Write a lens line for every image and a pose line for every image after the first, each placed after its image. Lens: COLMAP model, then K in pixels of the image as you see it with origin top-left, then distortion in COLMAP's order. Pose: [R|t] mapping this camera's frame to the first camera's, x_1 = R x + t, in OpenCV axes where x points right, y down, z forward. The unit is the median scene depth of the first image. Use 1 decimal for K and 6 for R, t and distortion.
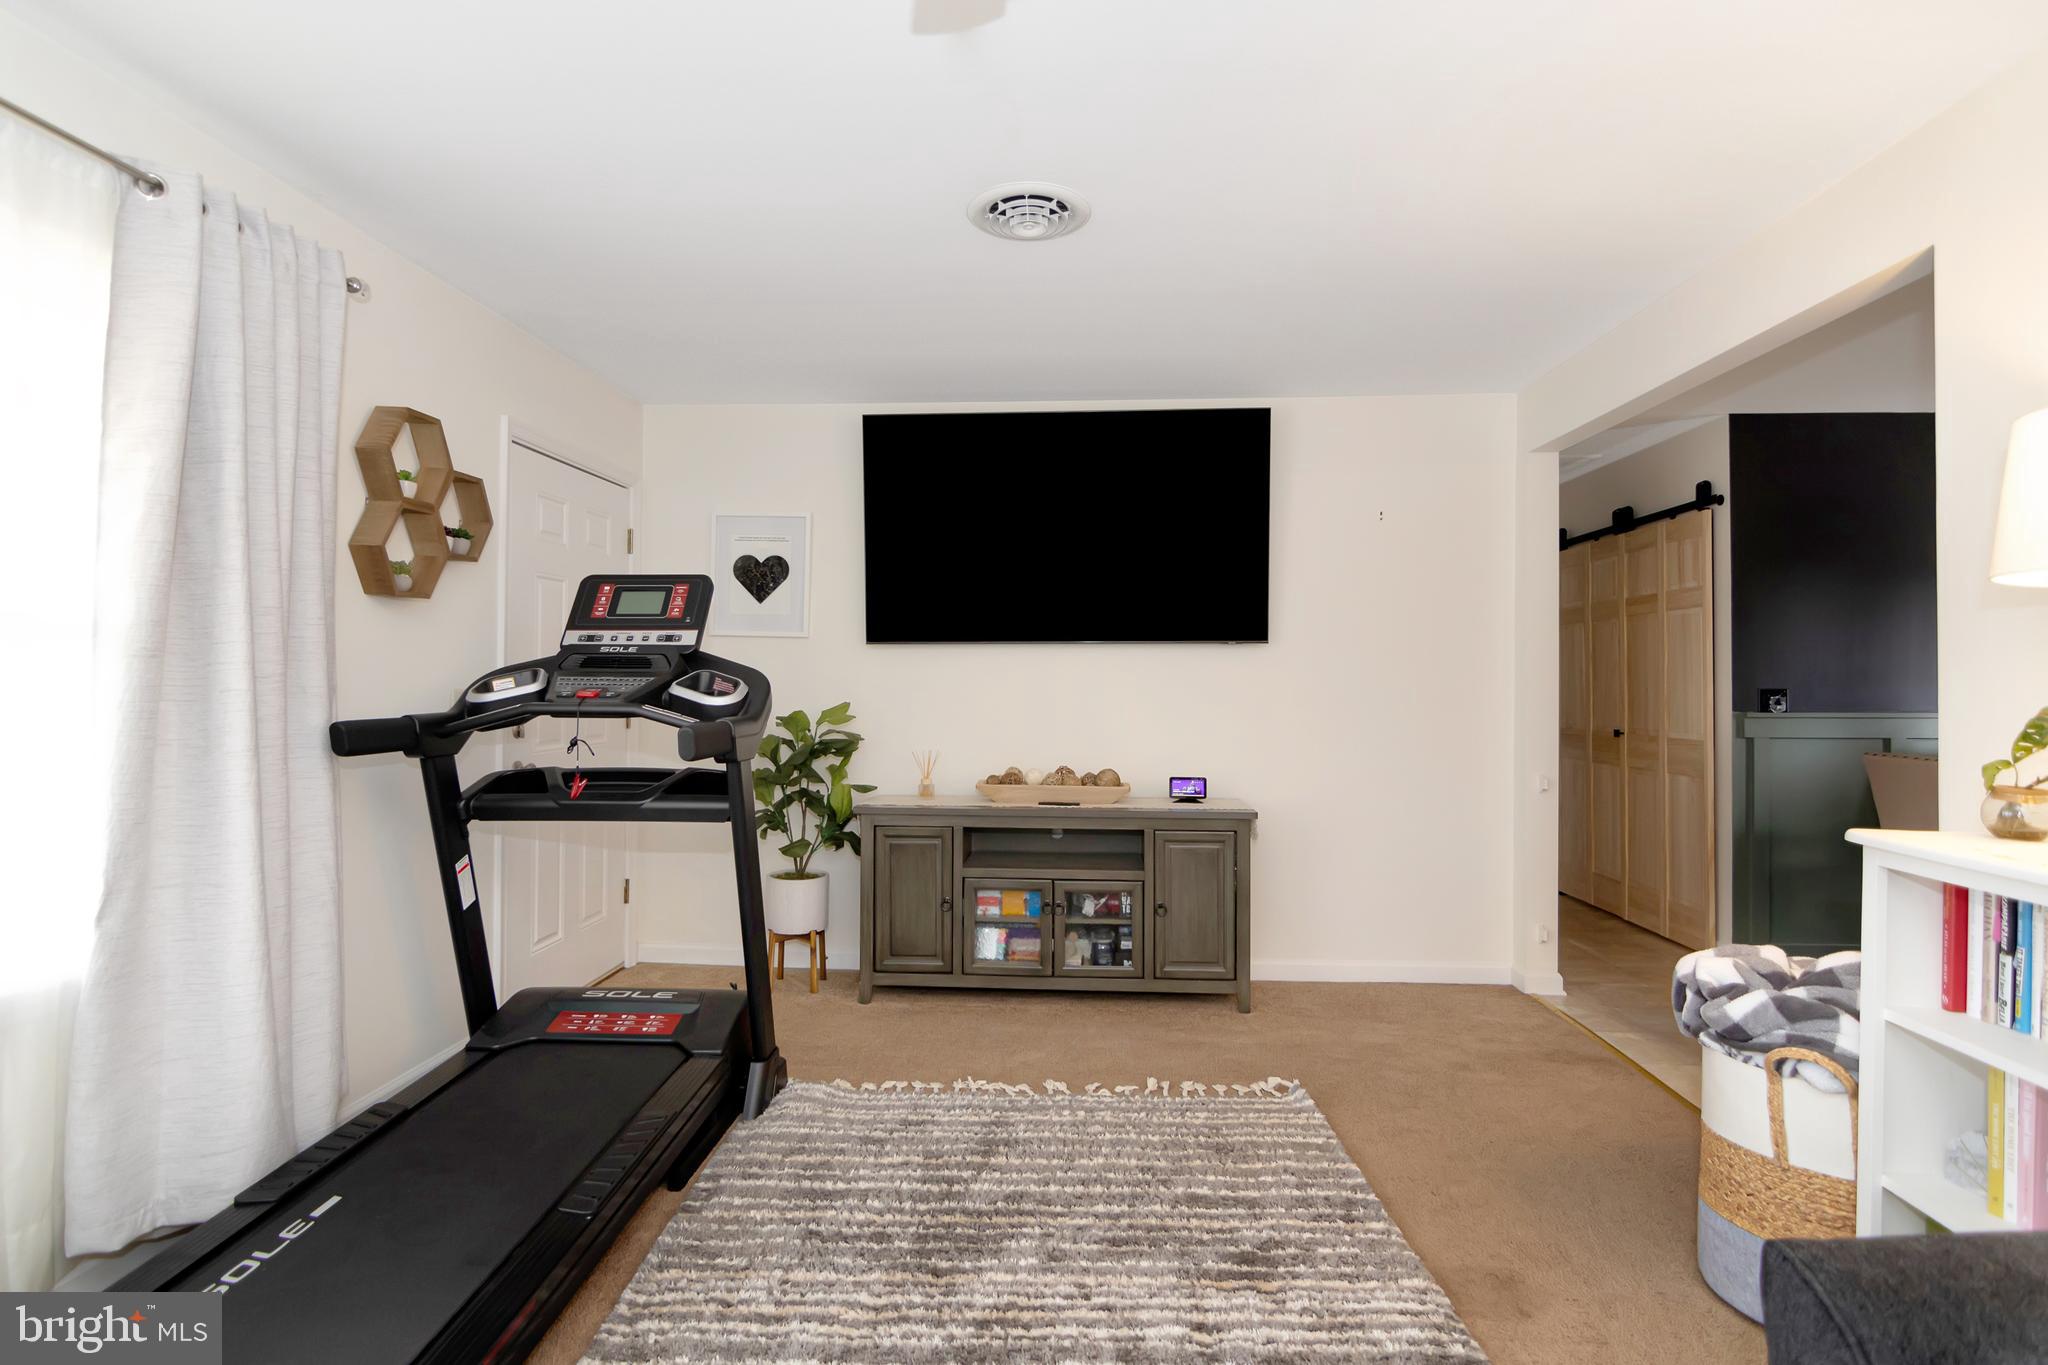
lens RADIAL K [[1057.1, 0, 1019.0], [0, 1057.1, 664.8], [0, 0, 1]] dist [-0.010005, -0.004507]
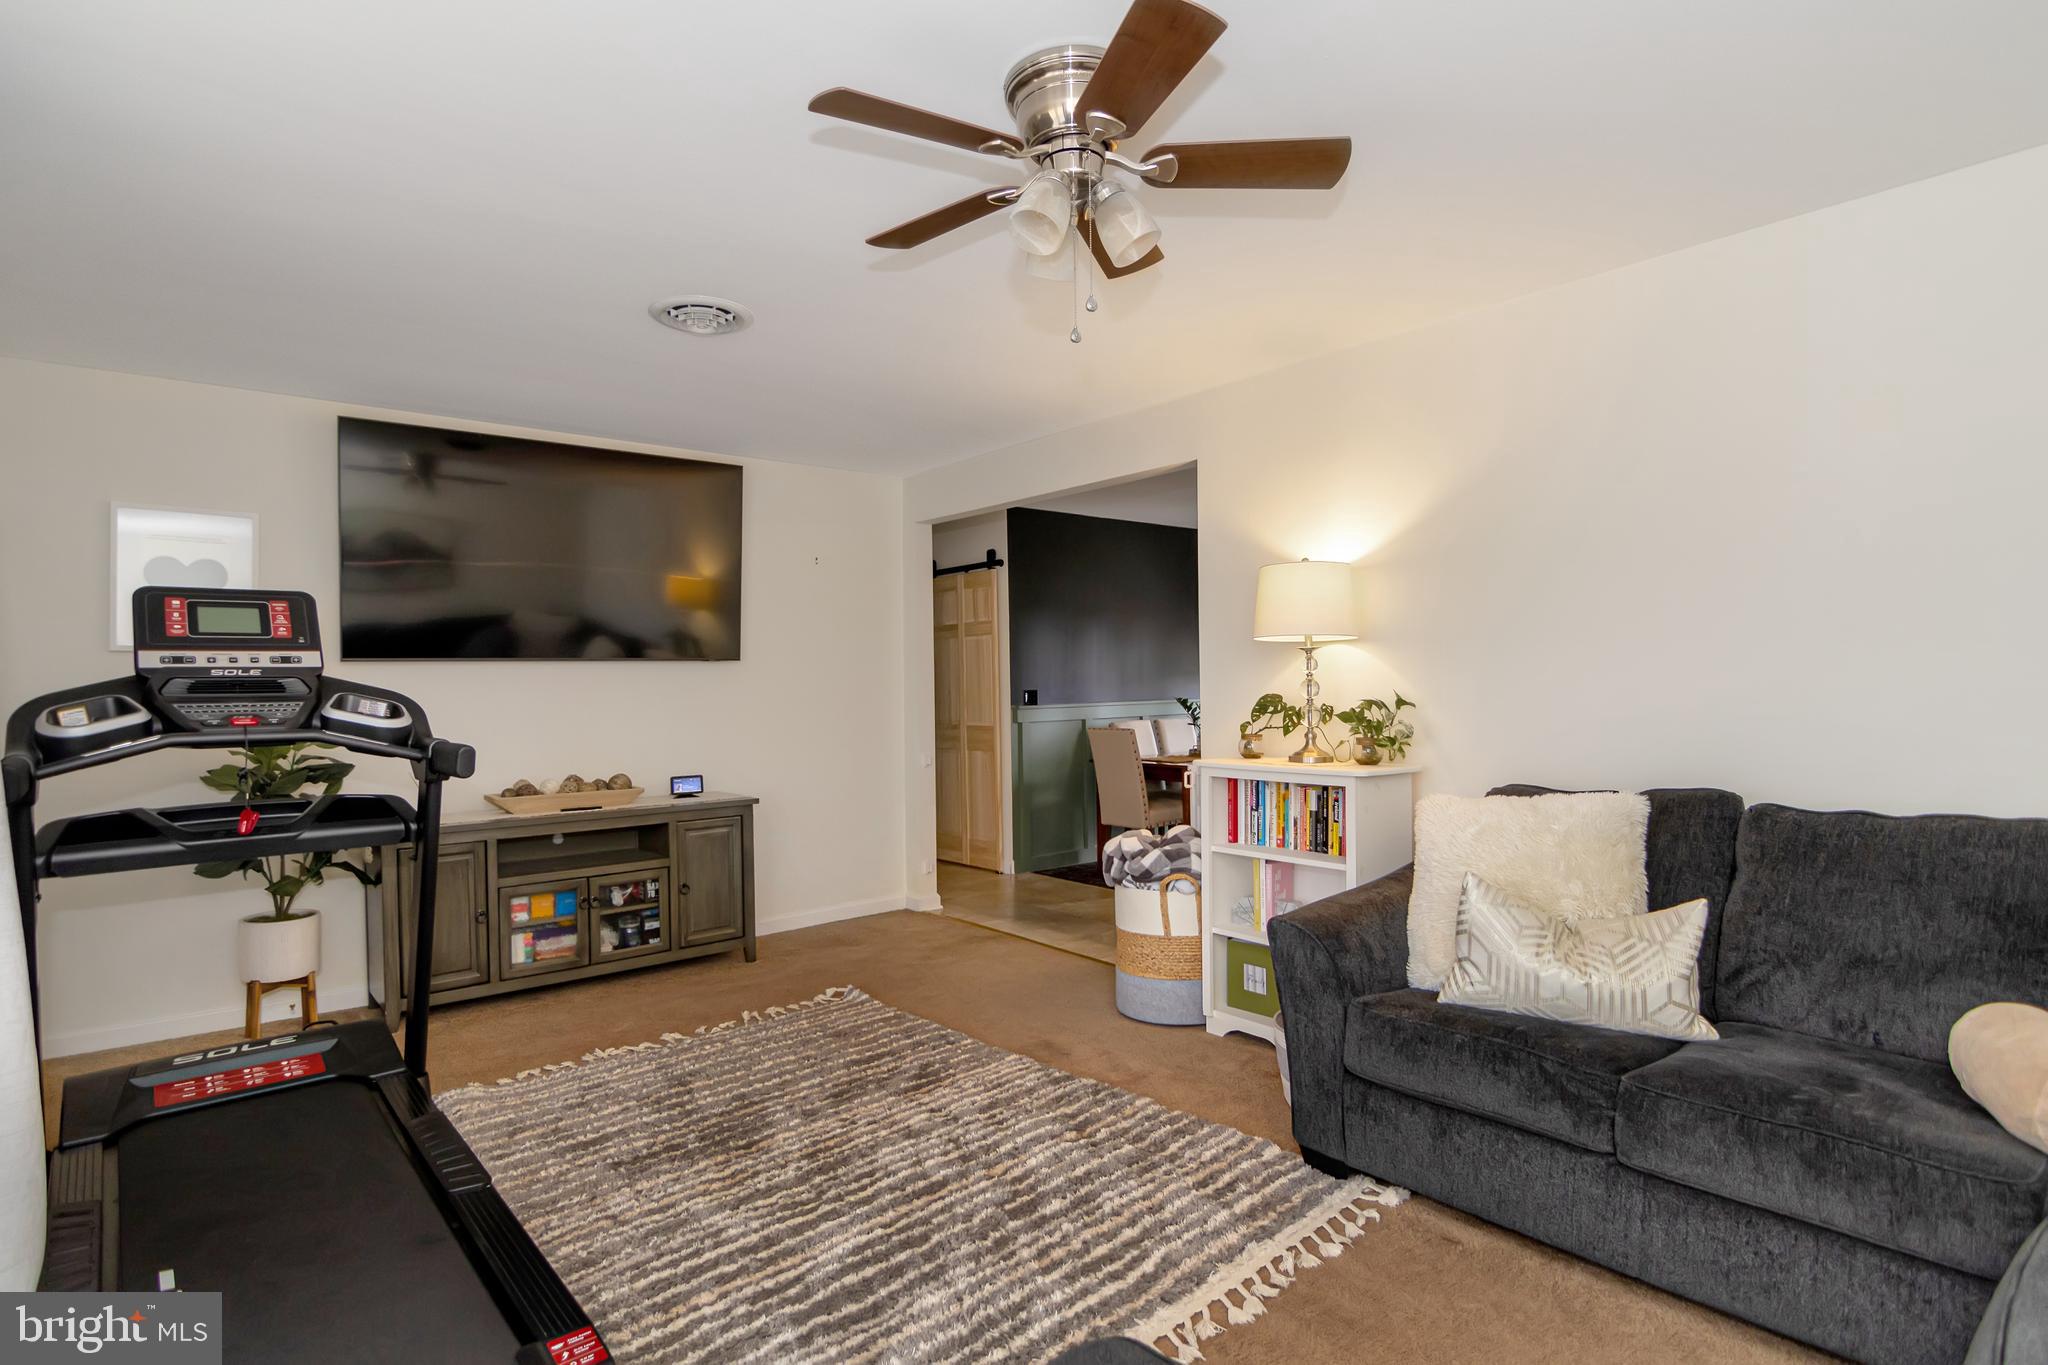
lens RADIAL K [[1057.1, 0, 1034.3], [0, 1057.1, 685.2], [0, 0, 1]] dist [-0.010005, -0.004507]
pose [[0.709951, -0.016899, 0.704048, -0.514850], [0.008309, 0.999843, 0.015621, -0.011639], [-0.704202, -0.005240, 0.709980, -0.129830]]
